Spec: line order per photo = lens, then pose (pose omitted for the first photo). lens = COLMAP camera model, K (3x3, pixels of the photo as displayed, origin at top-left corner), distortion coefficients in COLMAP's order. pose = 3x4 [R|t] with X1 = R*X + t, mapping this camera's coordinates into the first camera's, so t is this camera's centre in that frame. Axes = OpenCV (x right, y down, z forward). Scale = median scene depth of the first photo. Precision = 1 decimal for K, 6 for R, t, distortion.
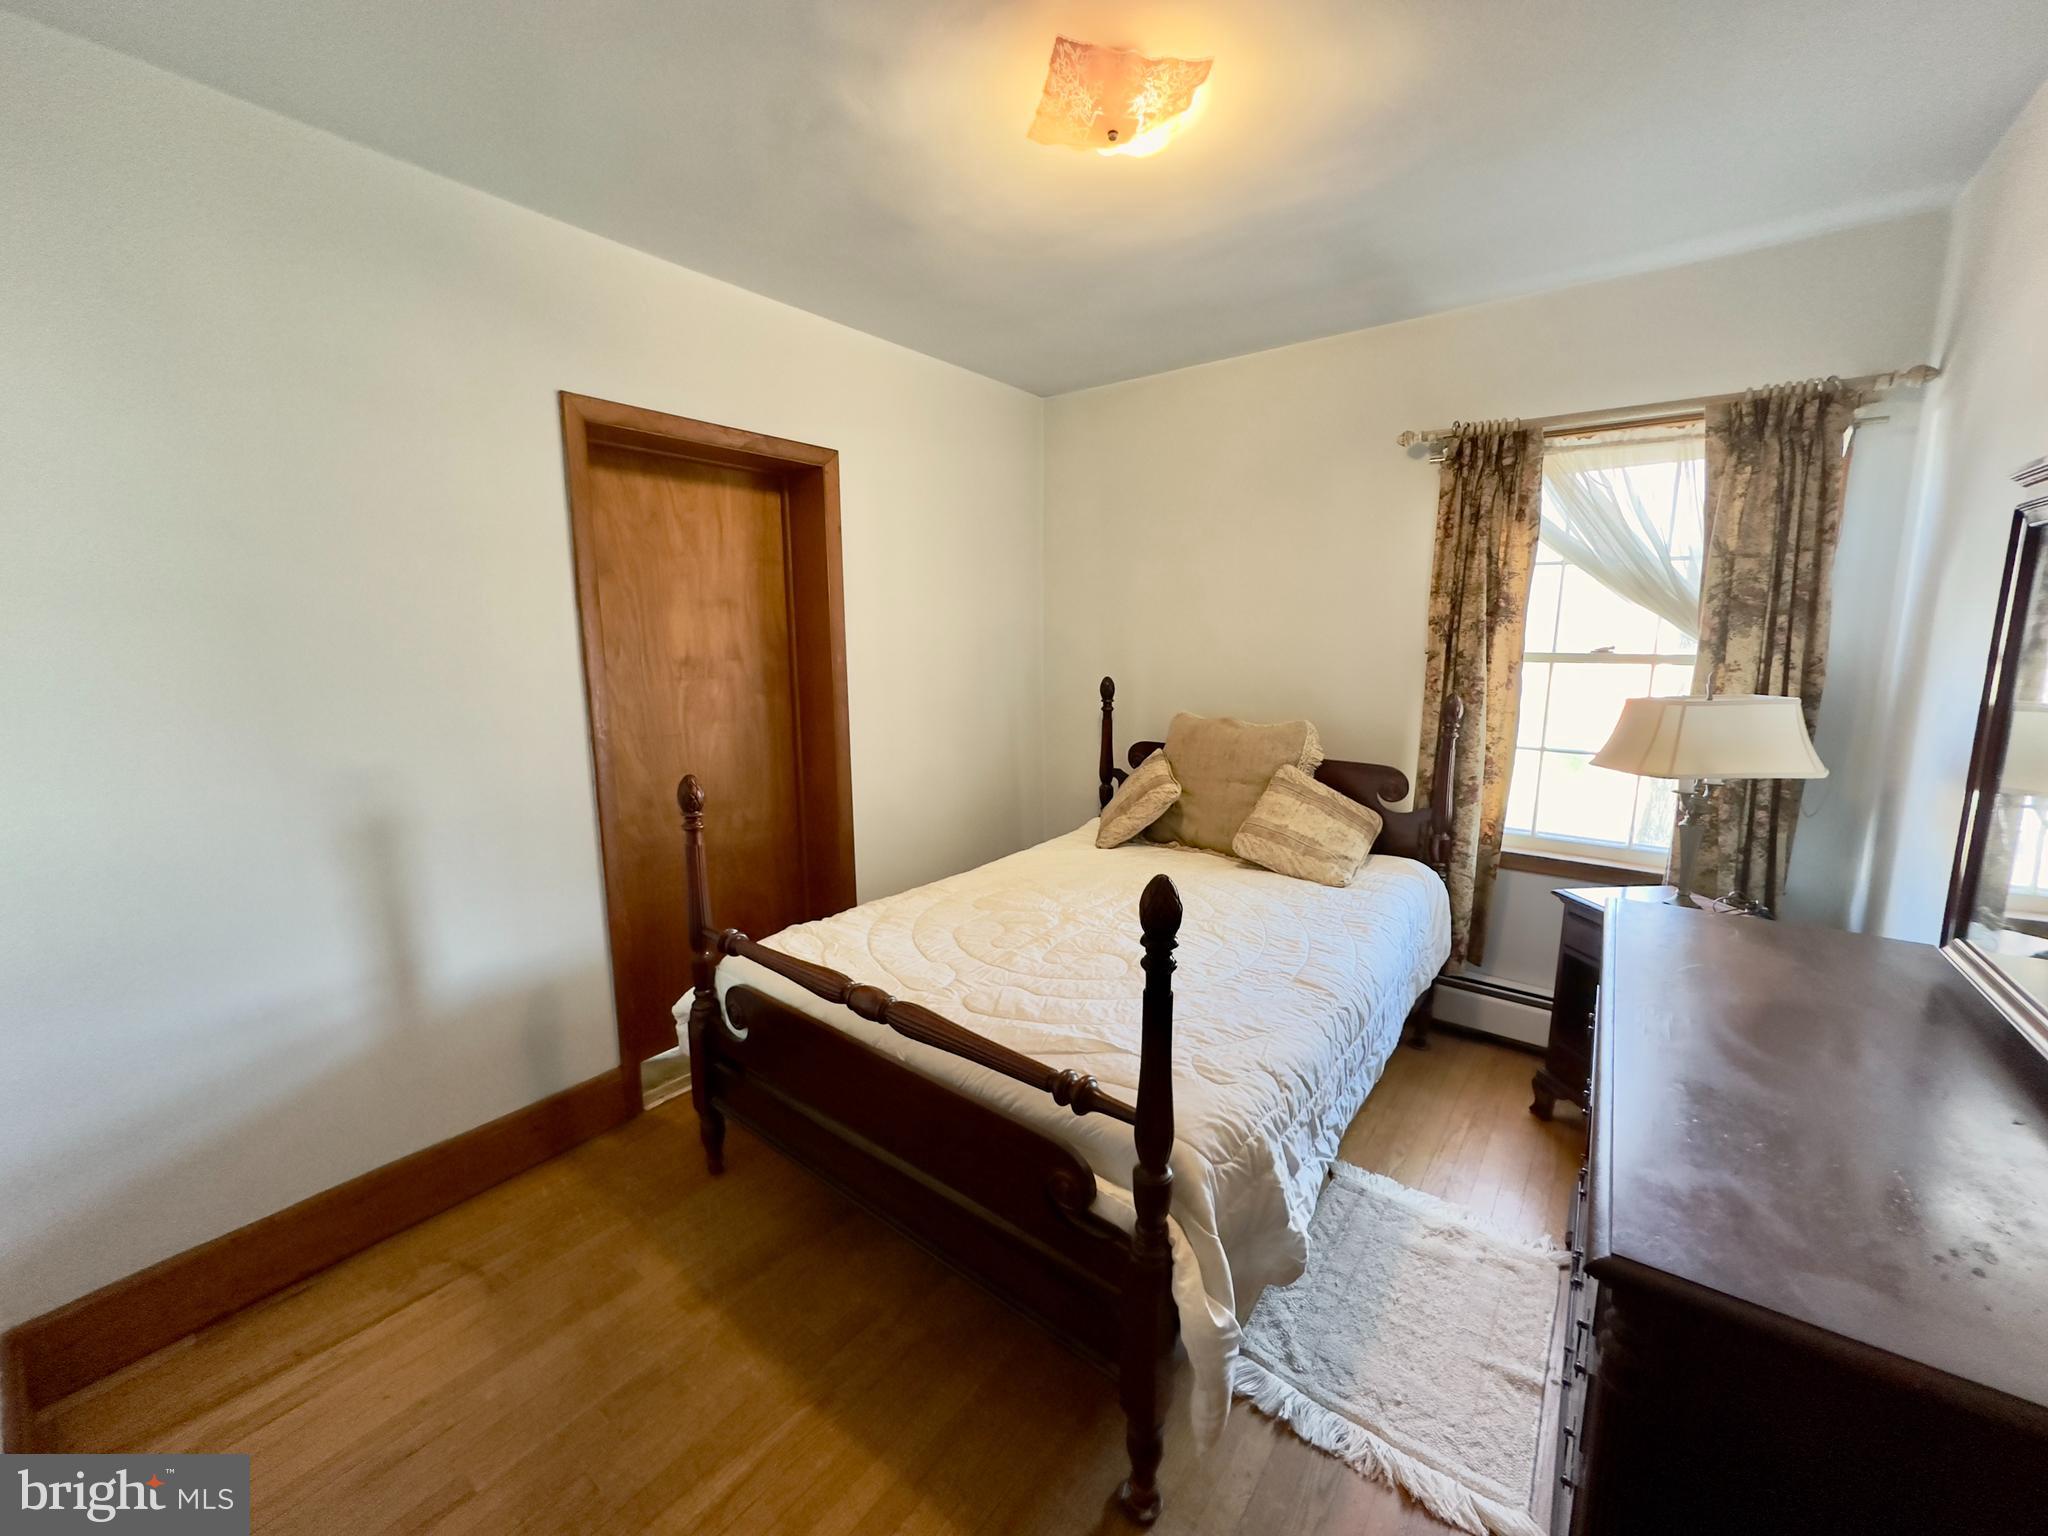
lens RADIAL K [[814.6, 0, 1030.0], [0, 814.6, 768.9], [0, 0, 1]] dist [-0.002332, 0.000238]
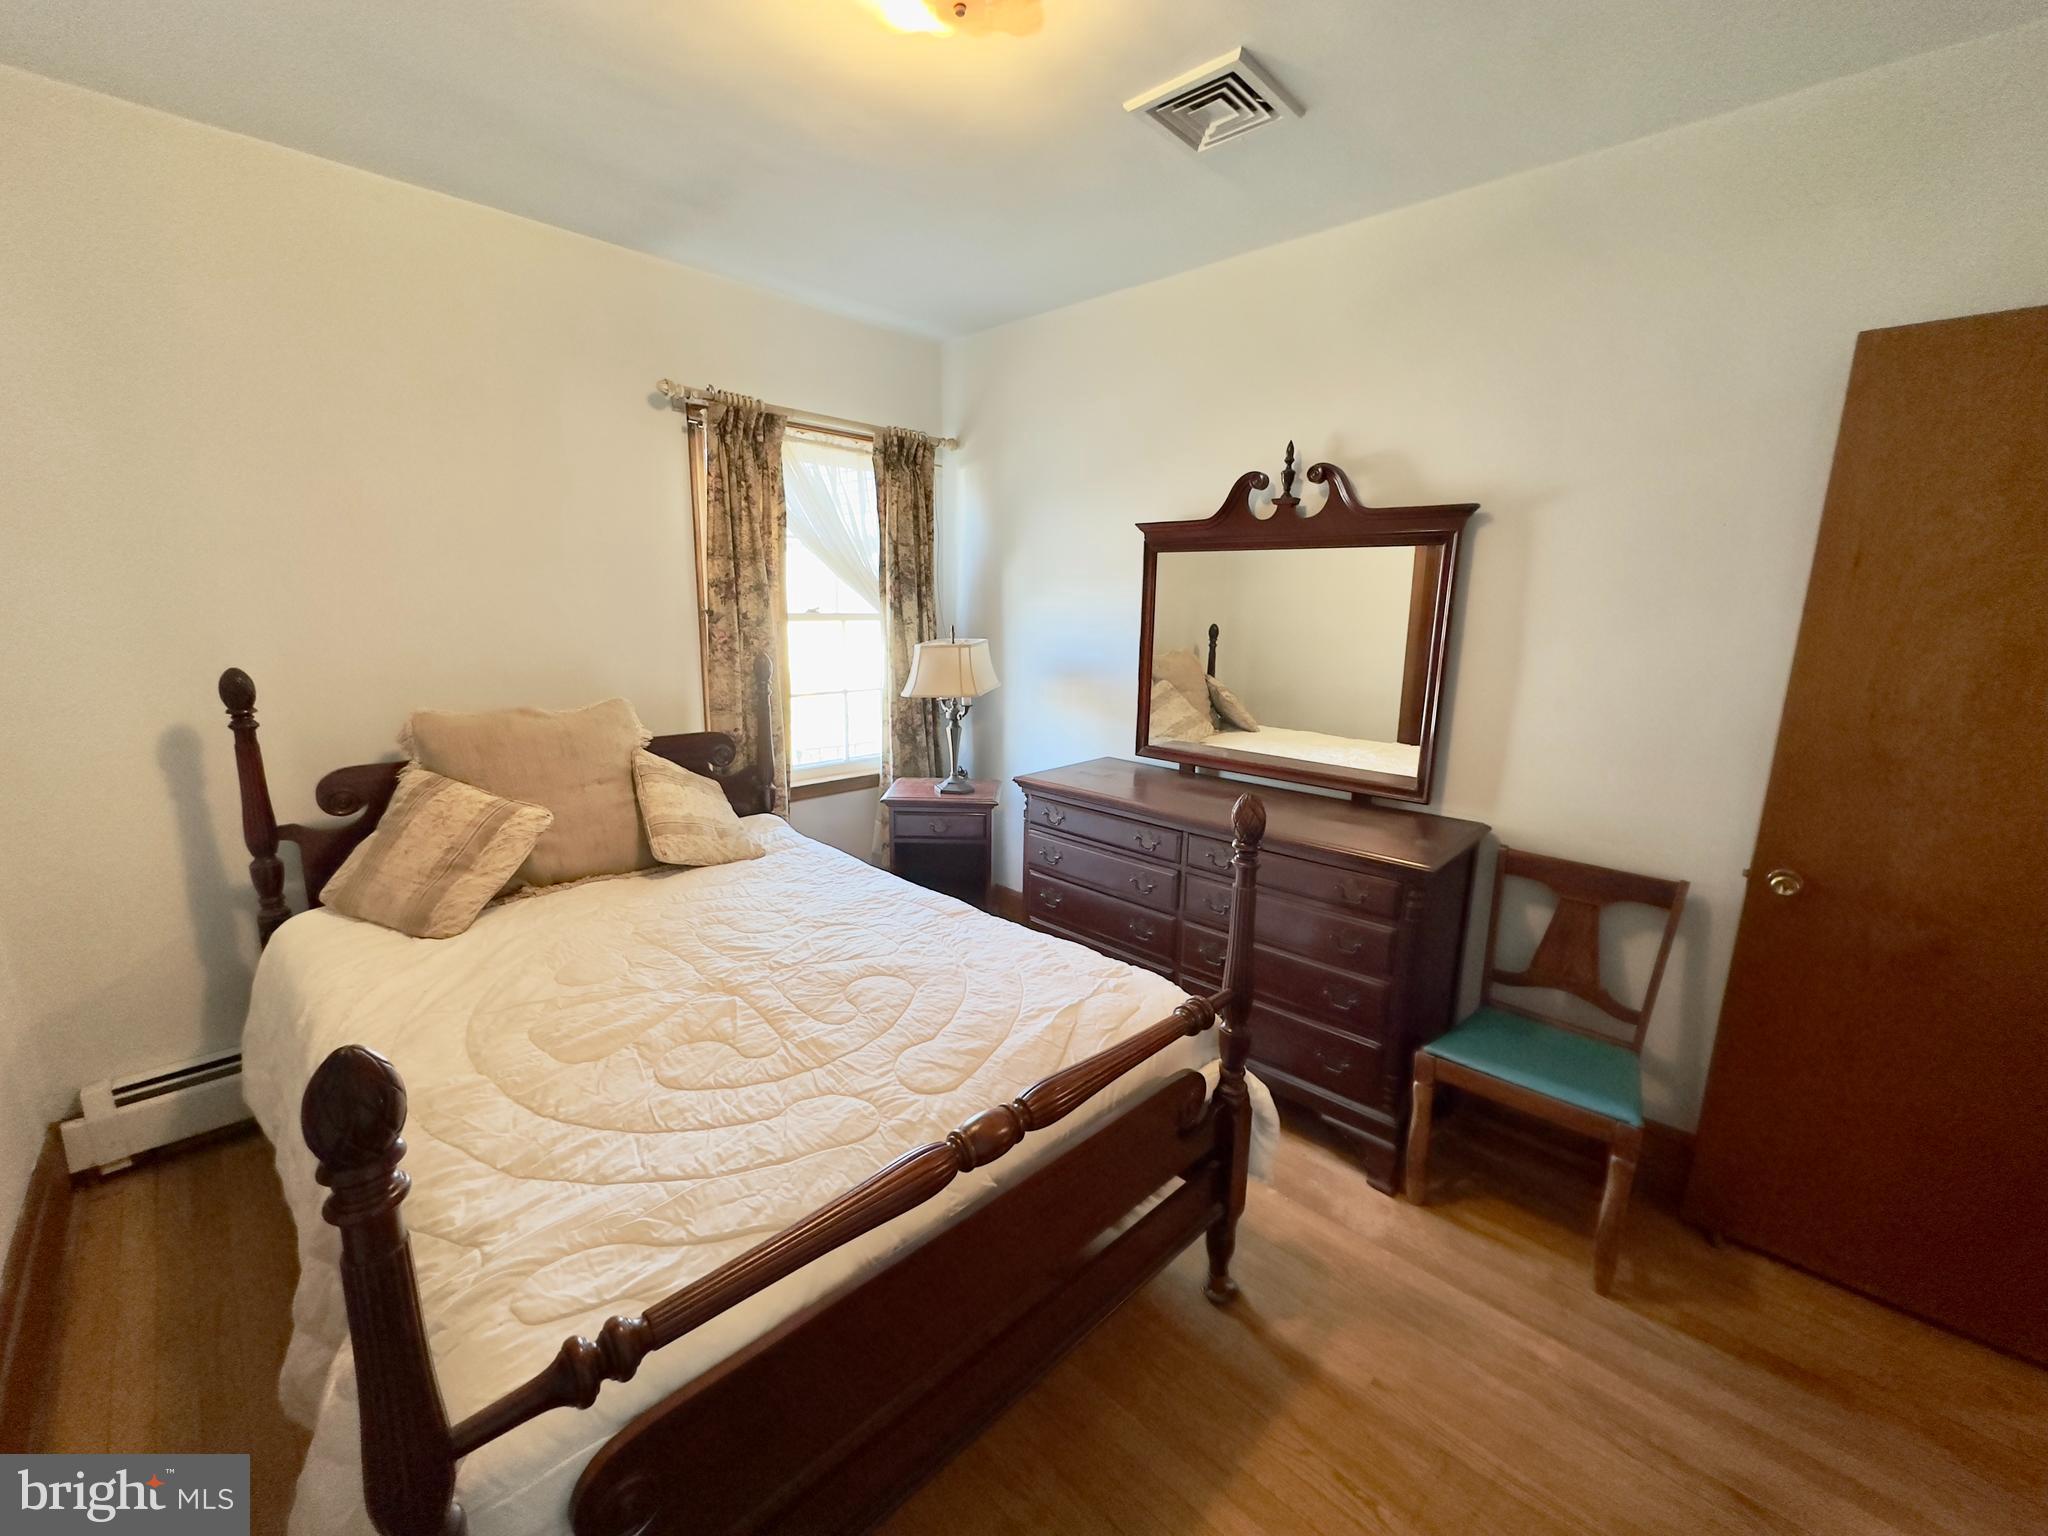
lens RADIAL K [[814.6, 0, 1026.0], [0, 814.6, 764.3], [0, 0, 1]] dist [-0.002332, 0.000238]
pose [[0.126809, -0.196134, 0.972343, -0.556627], [0.149371, 0.972854, 0.176757, -0.096411], [-0.980616, 0.122825, 0.152663, 0.568543]]
